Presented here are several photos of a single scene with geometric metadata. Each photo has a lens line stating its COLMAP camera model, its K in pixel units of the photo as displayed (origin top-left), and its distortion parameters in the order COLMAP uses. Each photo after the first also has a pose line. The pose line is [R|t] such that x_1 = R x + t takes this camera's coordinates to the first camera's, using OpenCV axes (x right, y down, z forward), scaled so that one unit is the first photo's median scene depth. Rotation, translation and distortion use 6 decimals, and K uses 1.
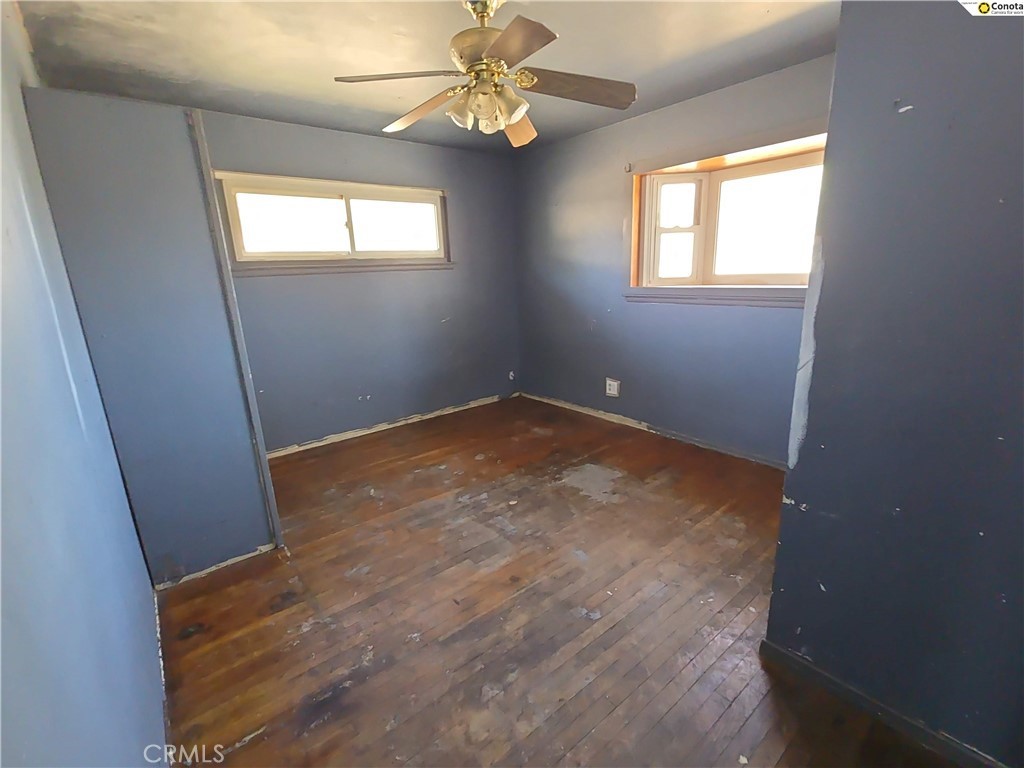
lens RADIAL K [[464.6, 0, 510.5], [0, 464.6, 386.3], [0, 0, 1]] dist [-0.000072, -0.001006]
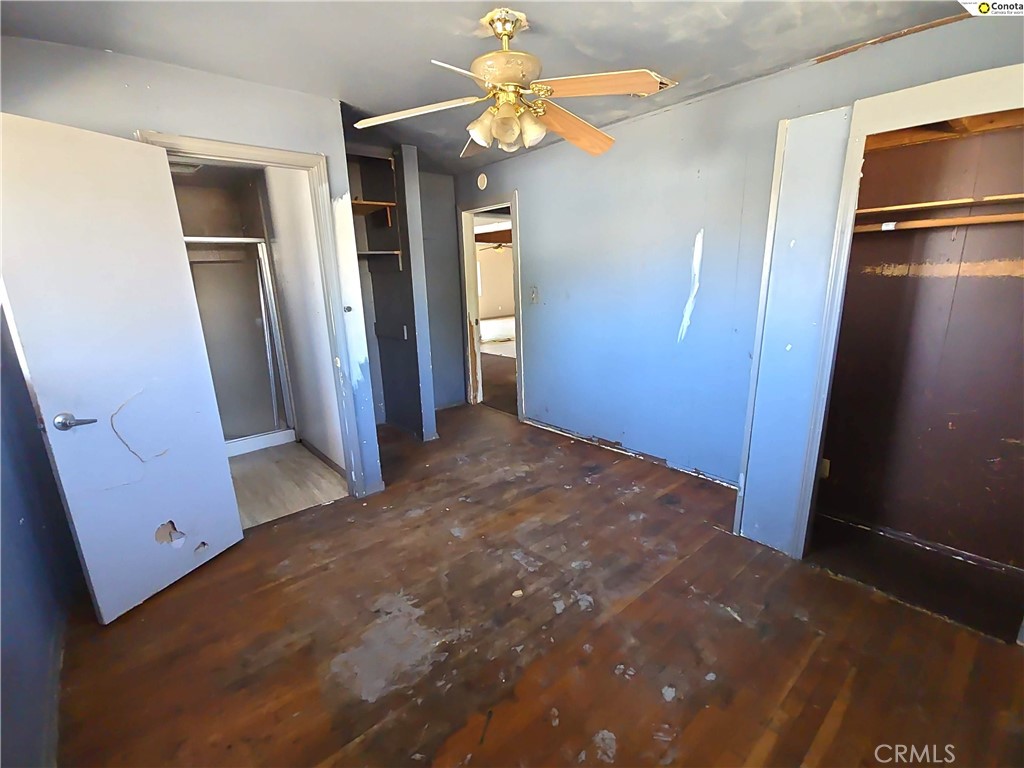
lens RADIAL K [[464.6, 0, 512.6], [0, 464.6, 388.3], [0, 0, 1]] dist [-0.000072, -0.001006]
pose [[-0.997190, 0.073834, -0.012687, -0.001485], [0.059191, 0.880312, 0.470687, -0.429323], [0.045921, 0.468613, -0.882209, 1.597244]]
